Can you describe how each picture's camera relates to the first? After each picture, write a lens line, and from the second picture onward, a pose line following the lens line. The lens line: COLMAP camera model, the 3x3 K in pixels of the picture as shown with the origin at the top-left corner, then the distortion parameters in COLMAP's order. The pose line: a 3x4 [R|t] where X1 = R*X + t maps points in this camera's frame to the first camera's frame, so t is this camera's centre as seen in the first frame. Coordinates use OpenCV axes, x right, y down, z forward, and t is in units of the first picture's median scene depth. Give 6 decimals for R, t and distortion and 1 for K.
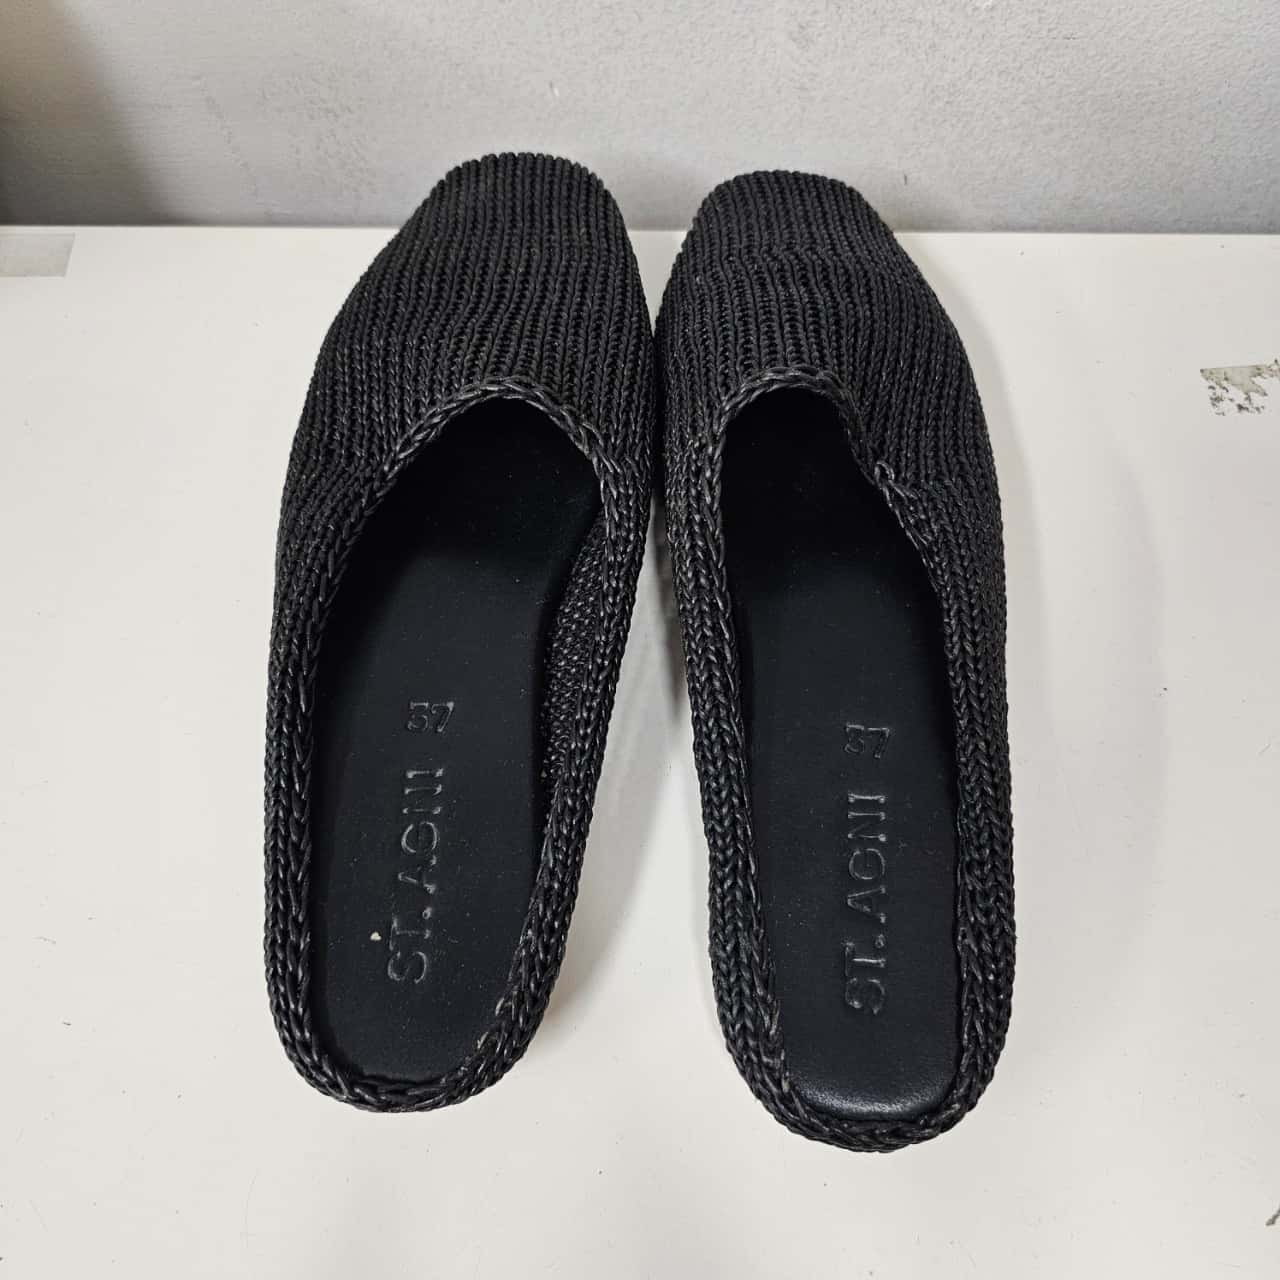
lens RADIAL K [[1204.7, 0, 637.4], [0, 1204.7, 634.7], [0, 0, 1]] dist [-0.002106, 0.000000]
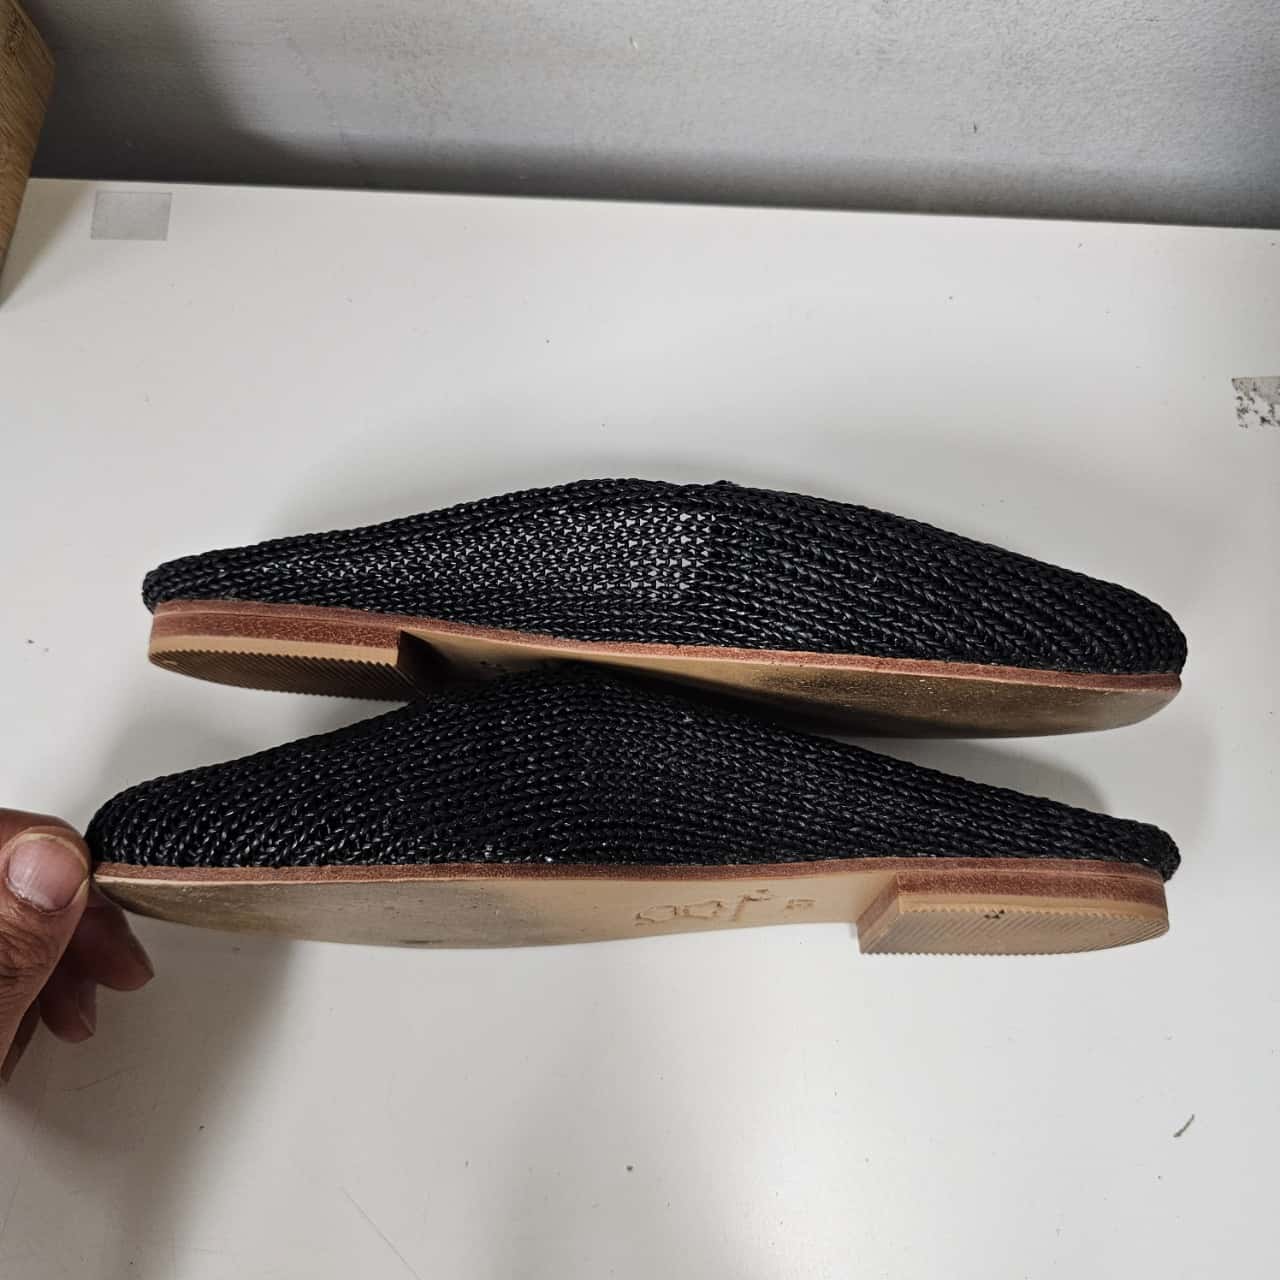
lens RADIAL K [[1204.7, 0, 640.5], [0, 1204.7, 639.8], [0, 0, 1]] dist [-0.002106, 0.000000]
pose [[0.999408, 0.034381, -0.001494, -0.045454], [-0.033066, 0.971403, 0.235124, -0.207848], [0.009535, -0.234935, 0.971964, -0.093846]]
